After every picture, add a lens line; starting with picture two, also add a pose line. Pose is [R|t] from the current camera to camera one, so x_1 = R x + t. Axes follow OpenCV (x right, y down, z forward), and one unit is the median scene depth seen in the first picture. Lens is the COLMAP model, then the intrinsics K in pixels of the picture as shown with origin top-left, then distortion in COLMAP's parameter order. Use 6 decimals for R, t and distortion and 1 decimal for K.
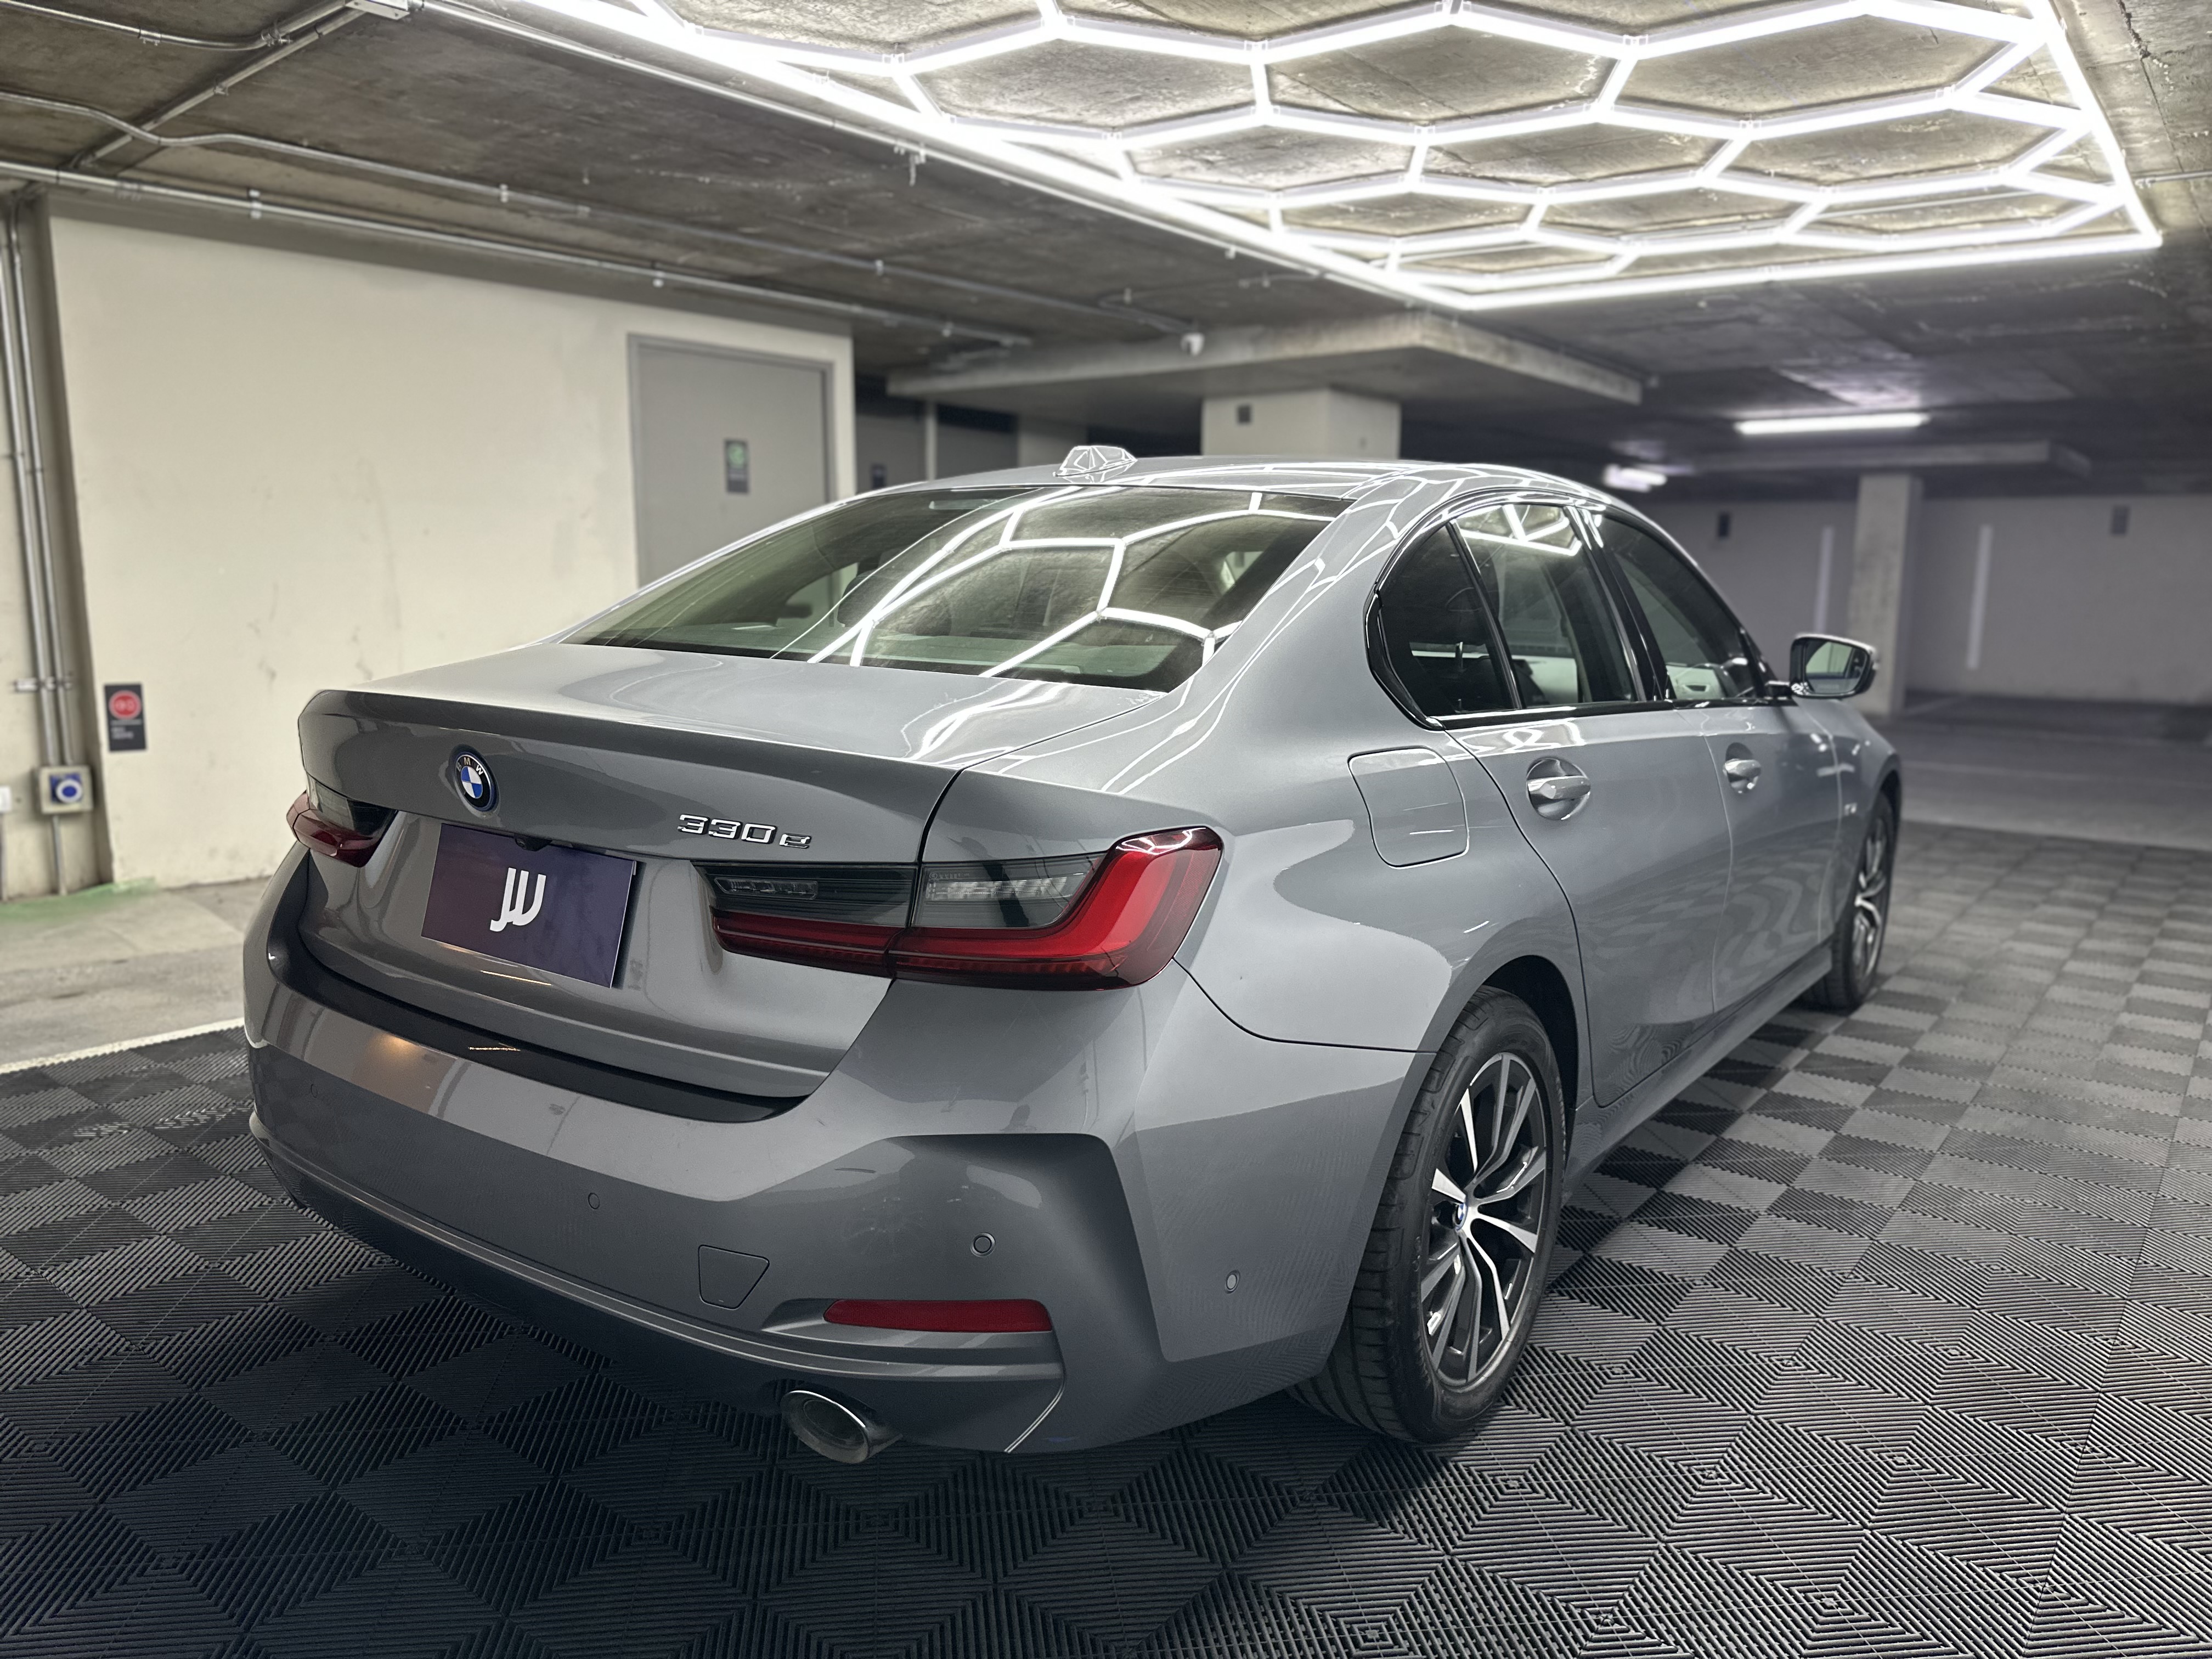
lens RADIAL K [[1549.6, 0, 1114.5], [0, 1549.6, 837.7], [0, 0, 1]] dist [0.140239, -0.279372]
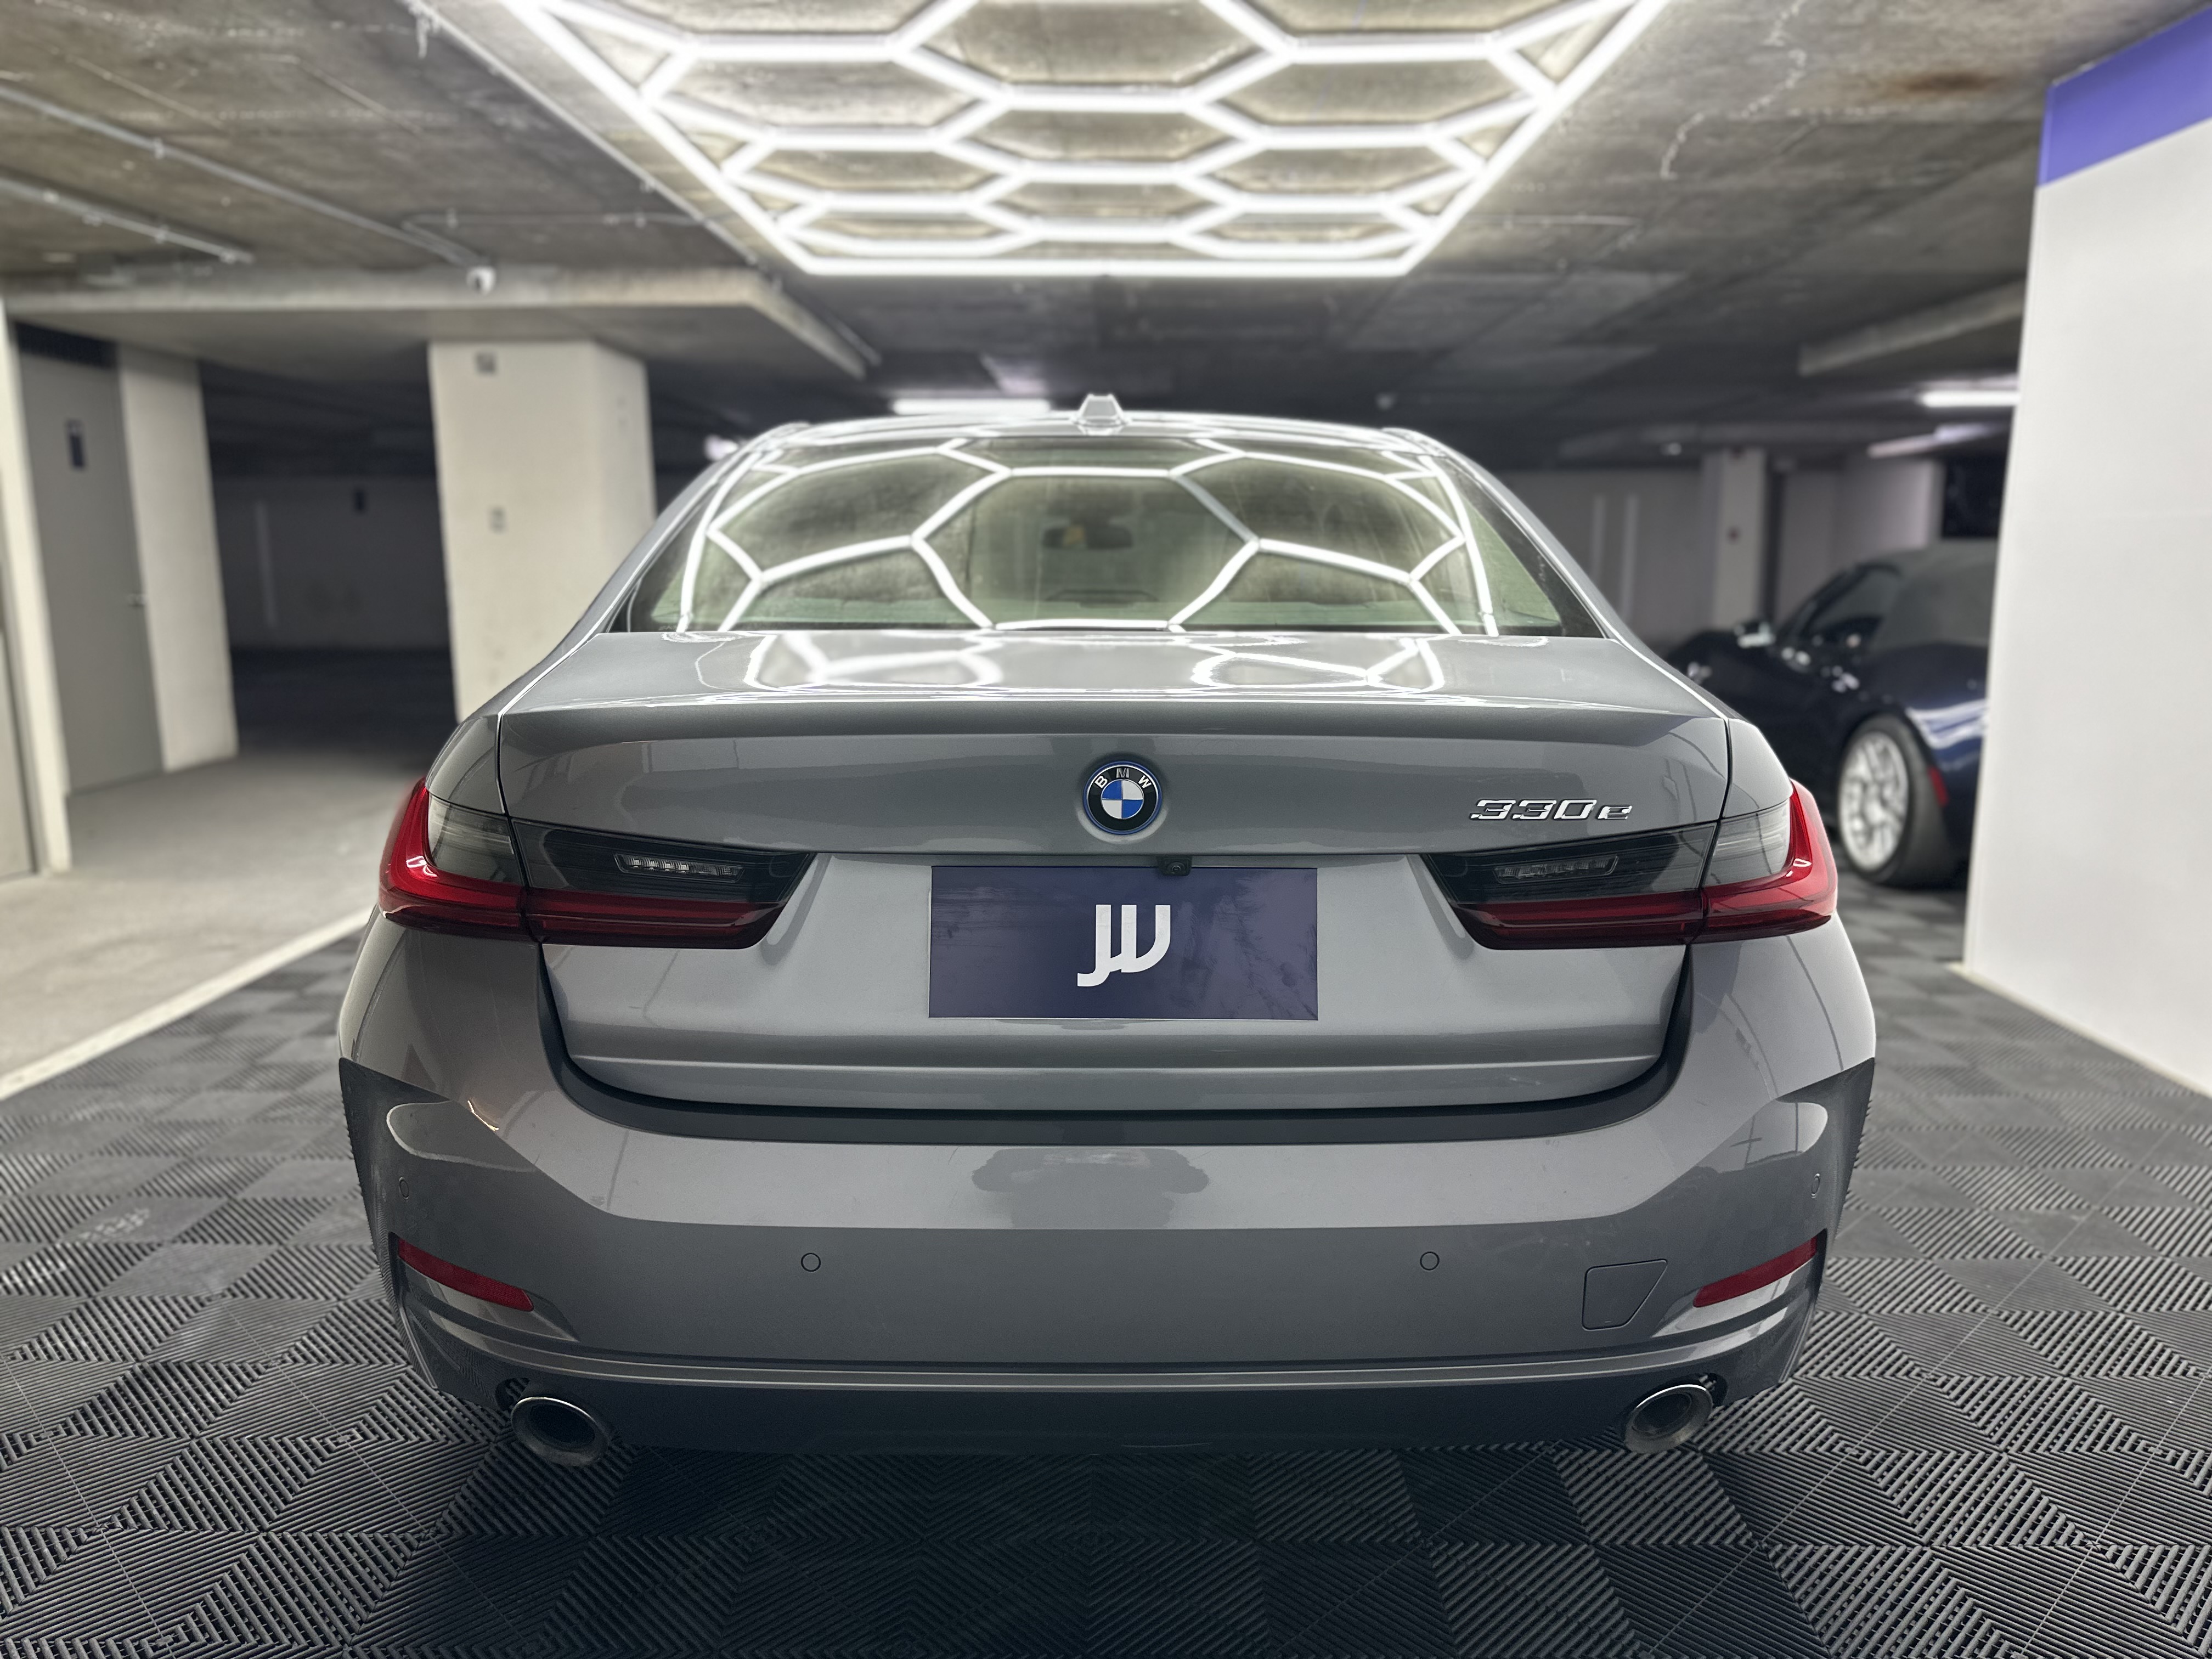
lens RADIAL K [[1586.1, 0, 1043.2], [0, 1586.1, 836.7], [0, 0, 1]] dist [0.037782, -0.003579]
pose [[0.814262, -0.121082, 0.567730, -0.860379], [0.113330, 0.992344, 0.049099, -0.057814], [-0.569328, 0.024361, 0.821750, 0.352482]]
